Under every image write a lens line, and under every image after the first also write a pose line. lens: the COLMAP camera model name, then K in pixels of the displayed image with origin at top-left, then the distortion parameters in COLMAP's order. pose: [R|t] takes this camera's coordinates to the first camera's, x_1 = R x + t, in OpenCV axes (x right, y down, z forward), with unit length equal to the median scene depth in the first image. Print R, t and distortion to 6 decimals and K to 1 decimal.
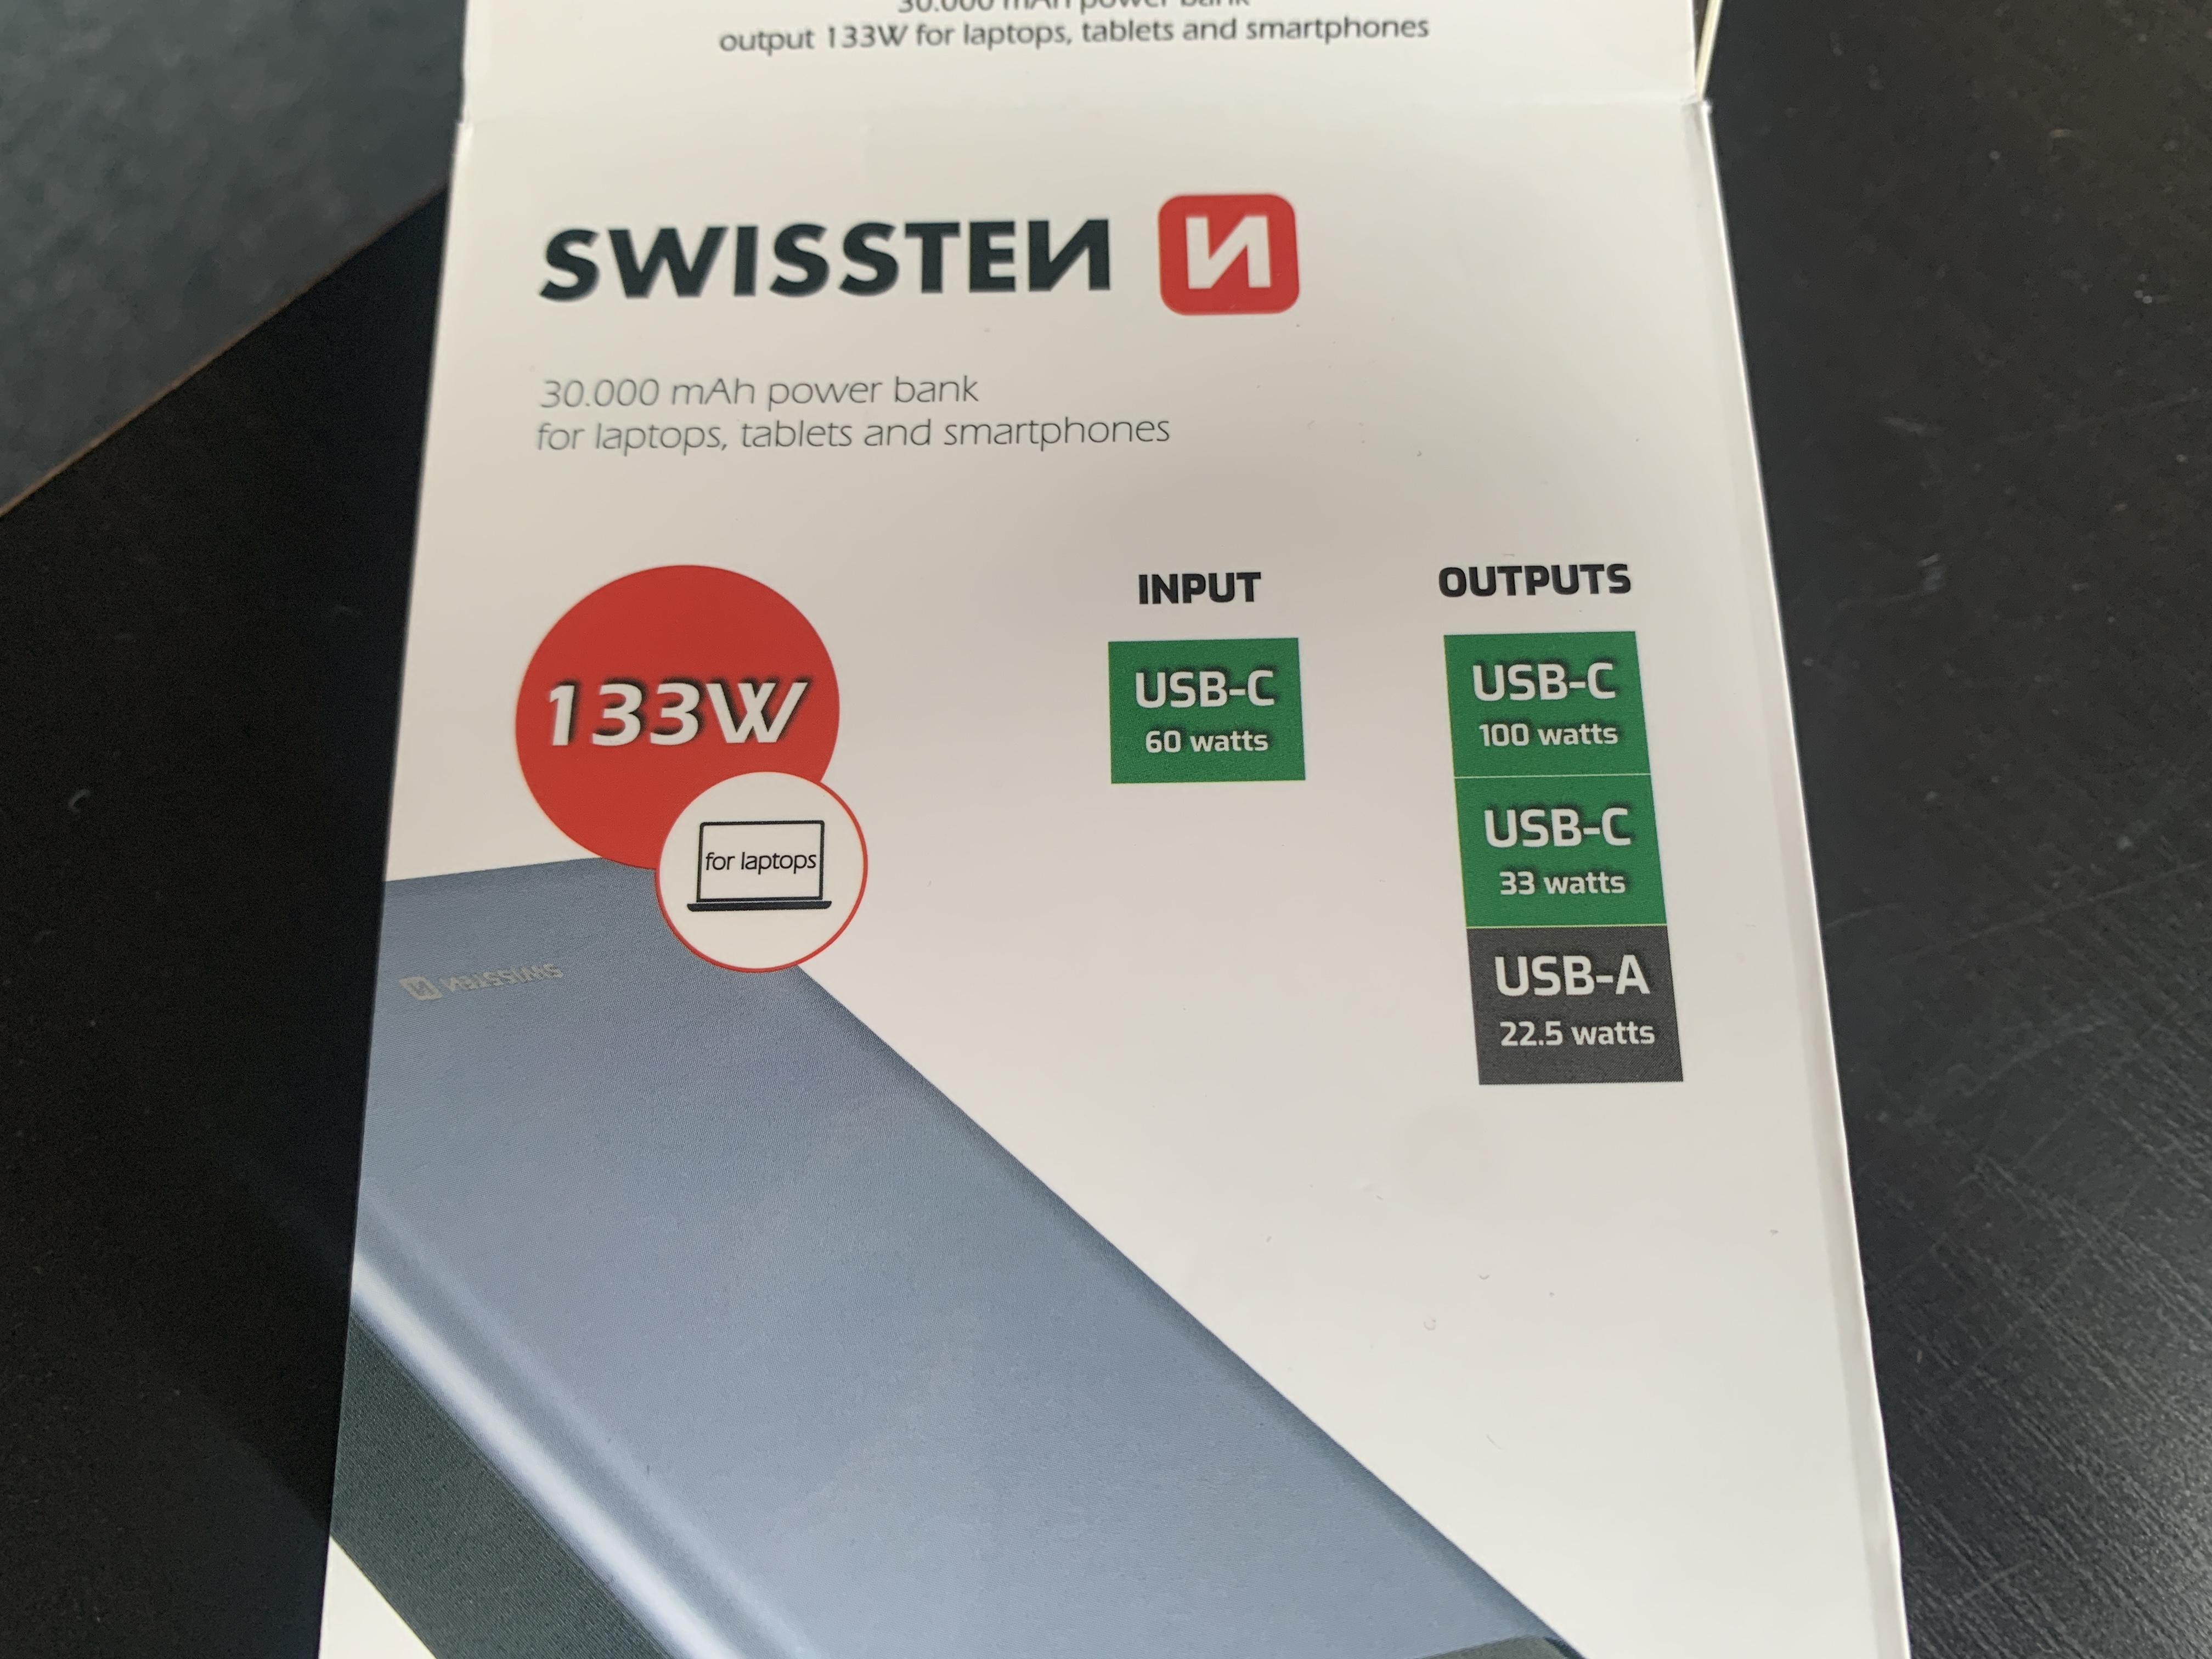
lens RADIAL K [[1730.4, 0, 1189.4], [0, 1730.4, 782.6], [0, 0, 1]] dist [-0.043256, 0.001741]
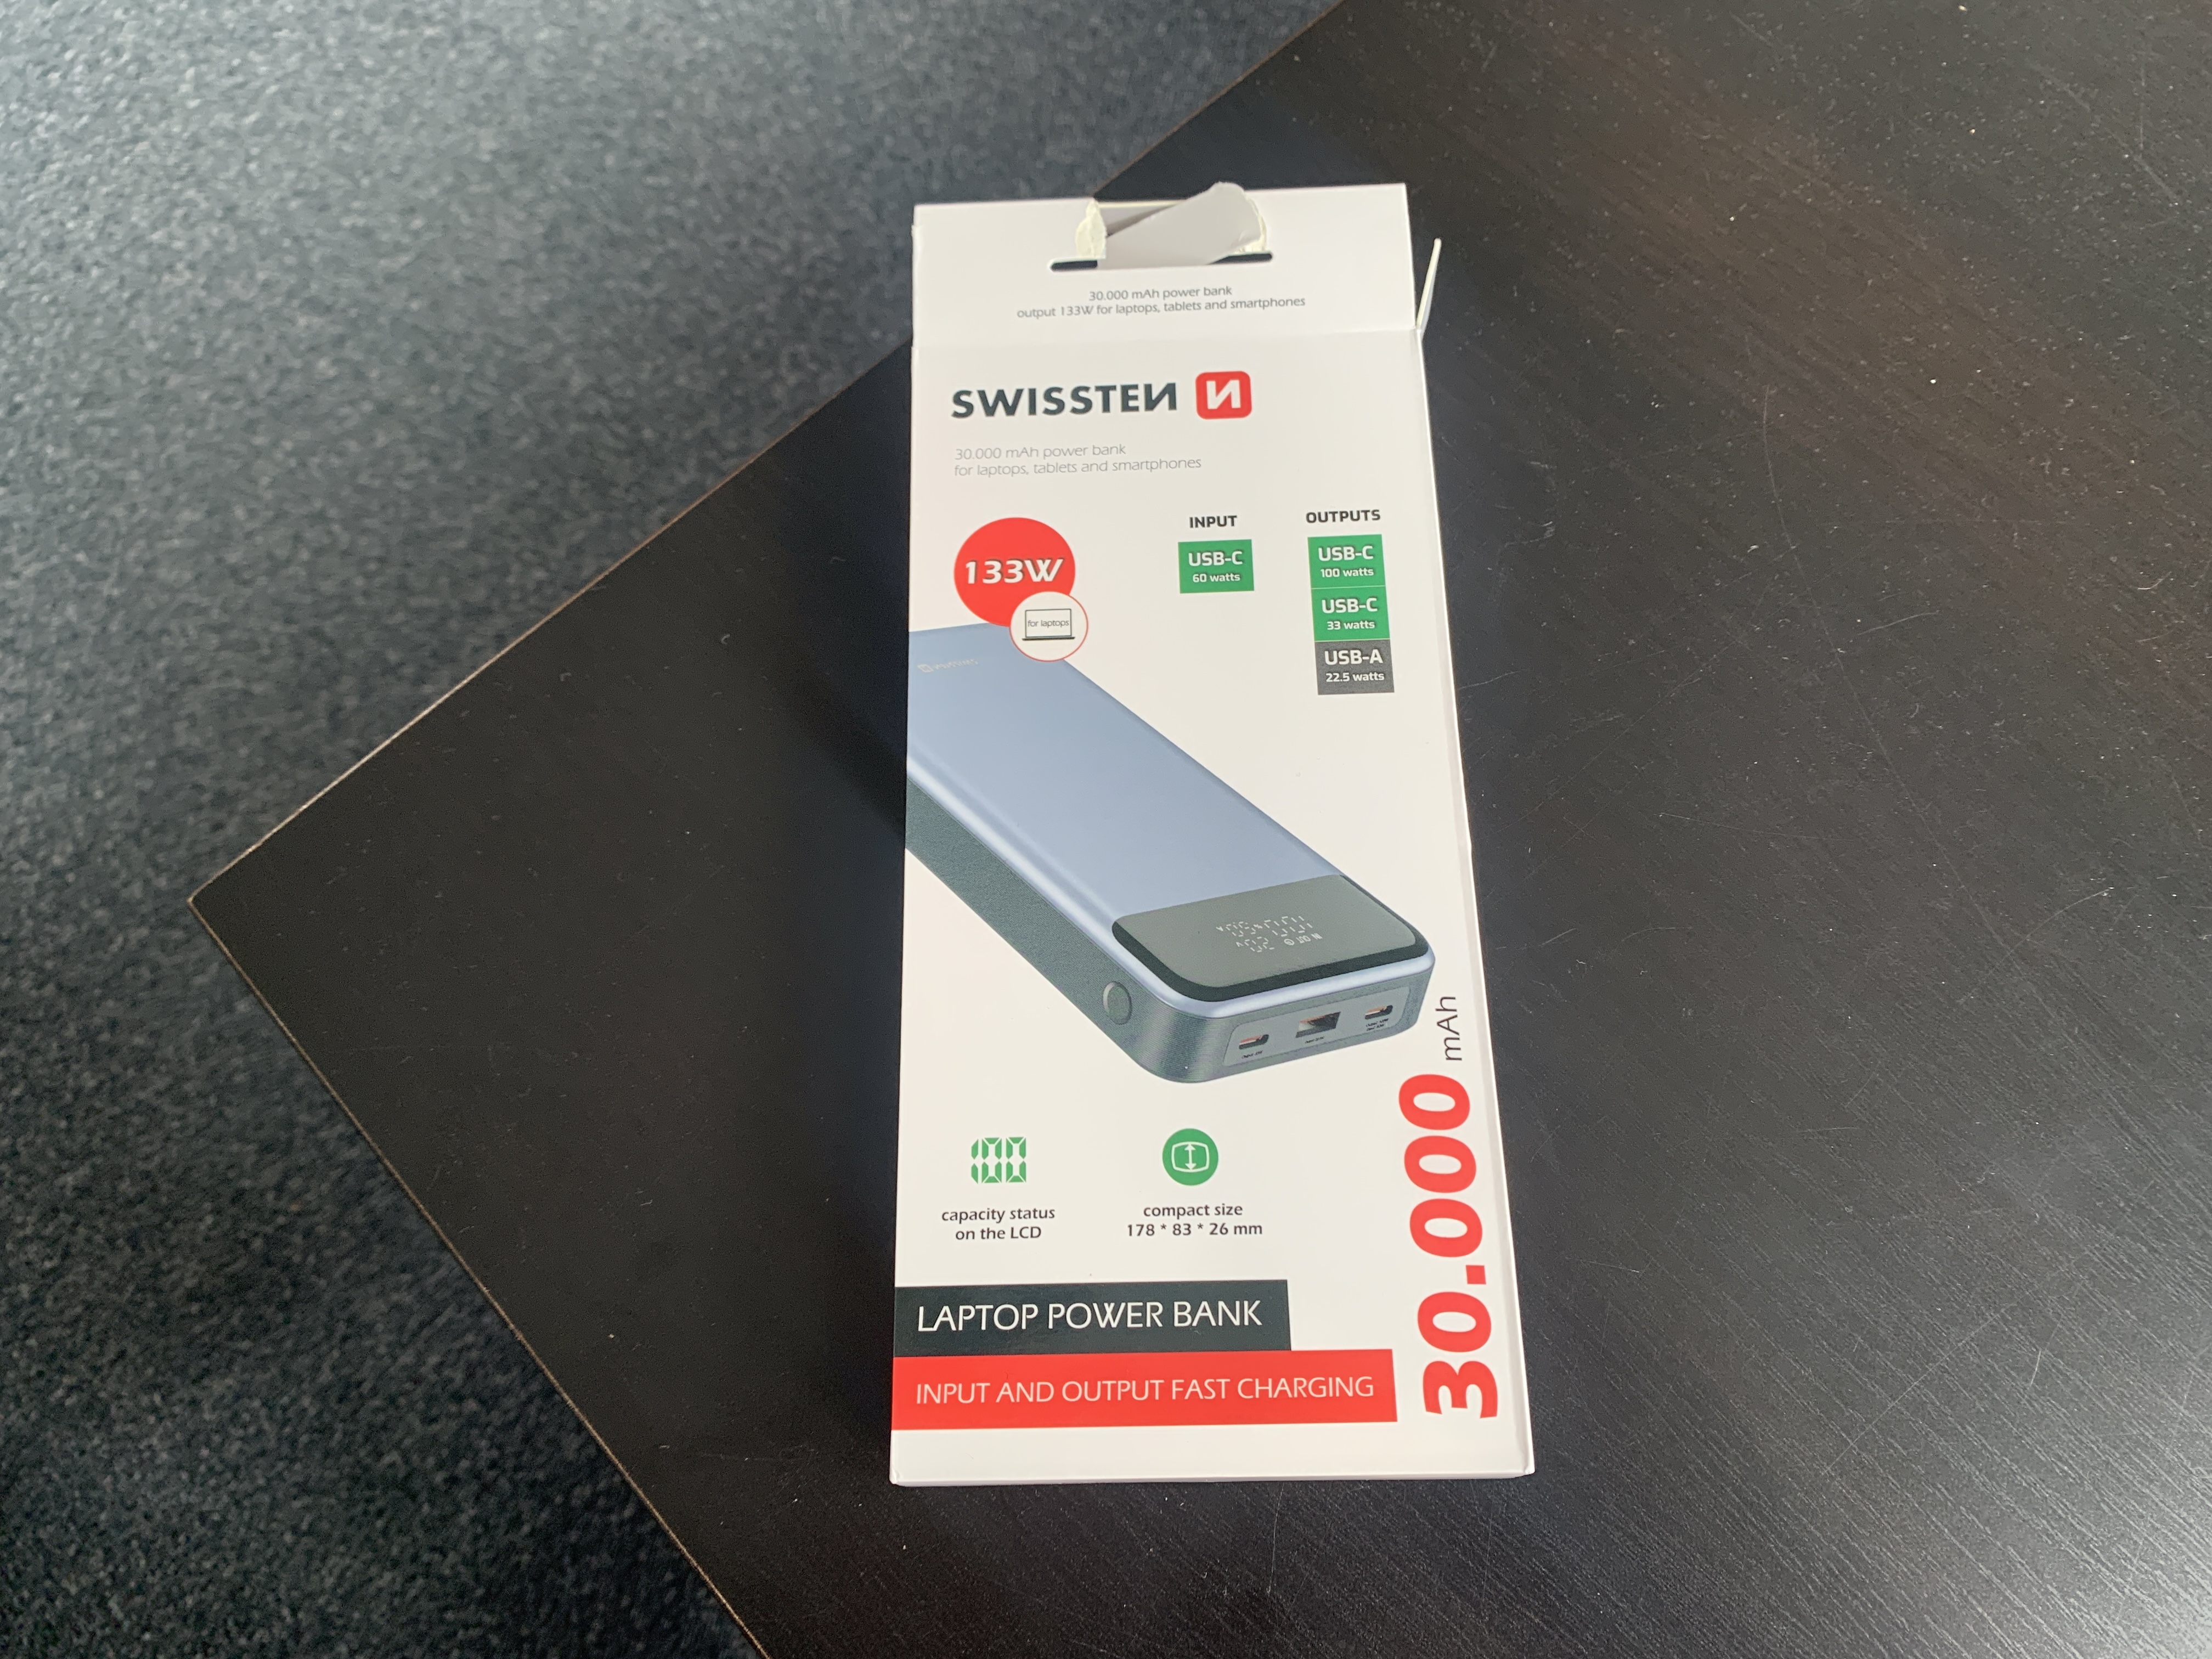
lens RADIAL K [[1730.4, 0, 1119.6], [0, 1730.4, 818.7], [0, 0, 1]] dist [-0.043256, 0.001741]
pose [[0.998141, -0.009690, -0.060168, 0.018005], [0.005839, 0.997942, -0.063860, 0.505753], [0.060663, 0.063390, 0.996143, -1.591315]]
